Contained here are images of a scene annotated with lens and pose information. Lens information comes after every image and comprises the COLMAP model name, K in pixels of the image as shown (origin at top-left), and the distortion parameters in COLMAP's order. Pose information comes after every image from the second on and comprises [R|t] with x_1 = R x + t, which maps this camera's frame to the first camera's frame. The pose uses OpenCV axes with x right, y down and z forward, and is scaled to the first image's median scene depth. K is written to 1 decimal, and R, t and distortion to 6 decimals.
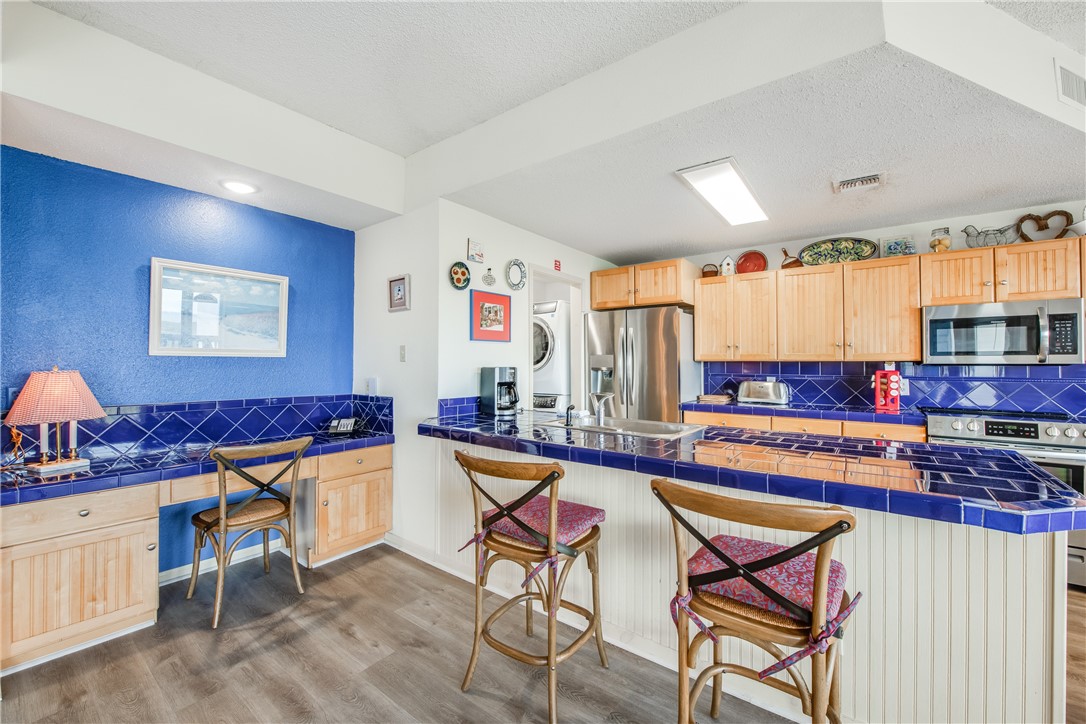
lens RADIAL K [[444.7, 0, 542.7], [0, 444.7, 362.6], [0, 0, 1]] dist [-0.000252, -0.000094]
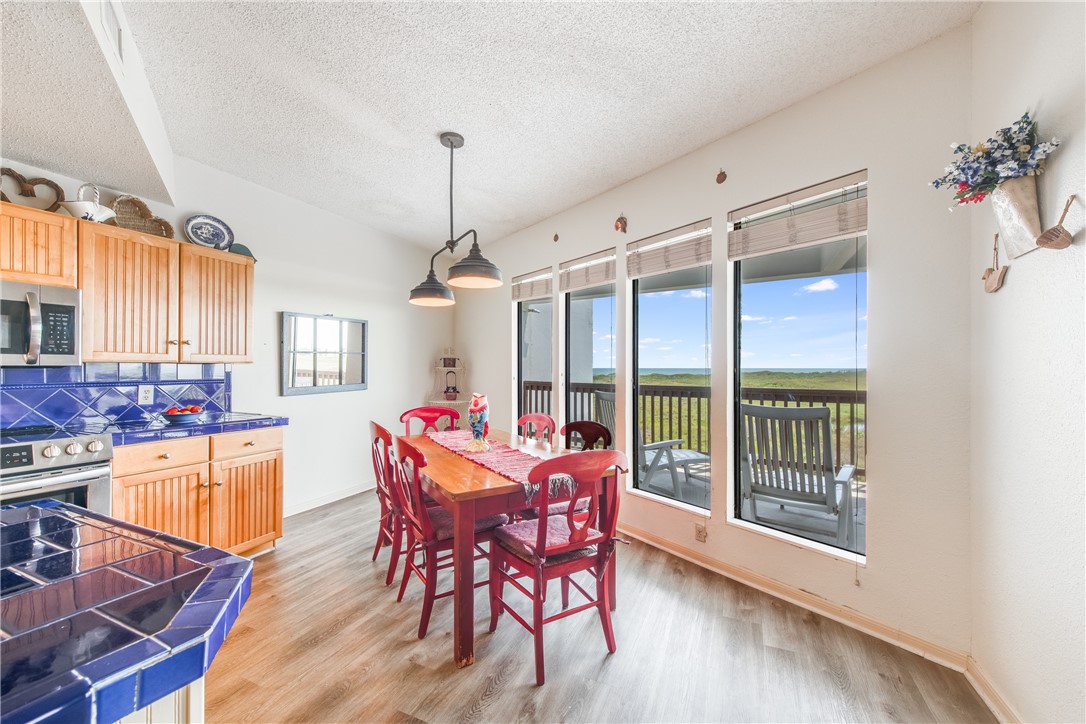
lens RADIAL K [[431.9, 0, 543.3], [0, 431.9, 365.0], [0, 0, 1]] dist [0.001099, 0.000063]
pose [[-0.217027, 0.004601, 0.976155, 0.193272], [-0.005049, 0.999970, -0.005836, 0.001433], [-0.976153, -0.006195, -0.216997, 0.293637]]
